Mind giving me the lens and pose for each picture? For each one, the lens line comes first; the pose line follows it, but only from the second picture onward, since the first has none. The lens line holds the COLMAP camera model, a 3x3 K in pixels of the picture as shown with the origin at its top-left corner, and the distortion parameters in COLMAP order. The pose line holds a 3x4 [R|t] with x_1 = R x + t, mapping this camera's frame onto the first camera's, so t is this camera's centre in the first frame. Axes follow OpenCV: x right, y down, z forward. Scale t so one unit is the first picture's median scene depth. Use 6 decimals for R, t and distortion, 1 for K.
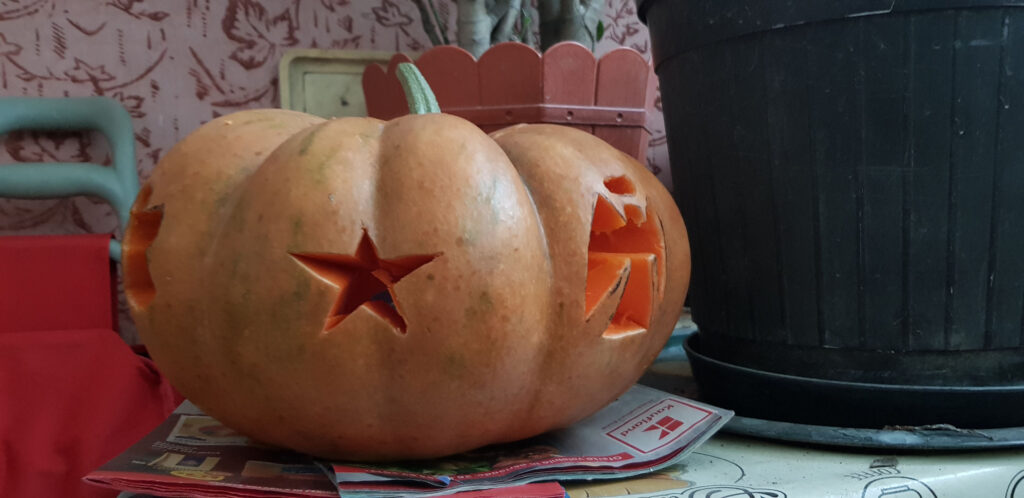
lens RADIAL K [[745.9, 0, 512.0], [0, 745.9, 249.0], [0, 0, 1]] dist [-0.005251, -0.206630]
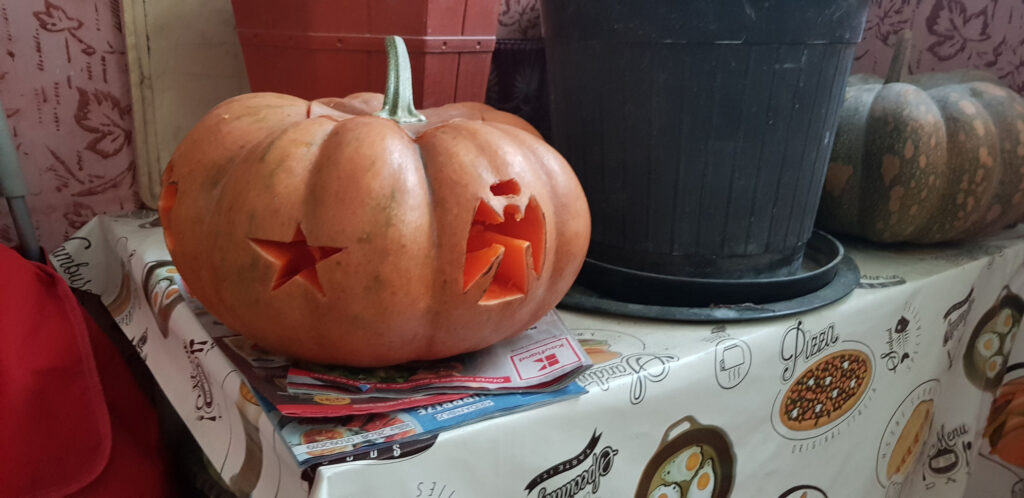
lens RADIAL K [[745.9, 0, 512.0], [0, 745.9, 249.0], [0, 0, 1]] dist [-0.005251, -0.206630]
pose [[0.984317, 0.092971, -0.149924, 0.395538], [-0.056648, 0.971426, 0.230483, -0.310481], [0.167069, -0.218375, 0.961457, -0.283736]]
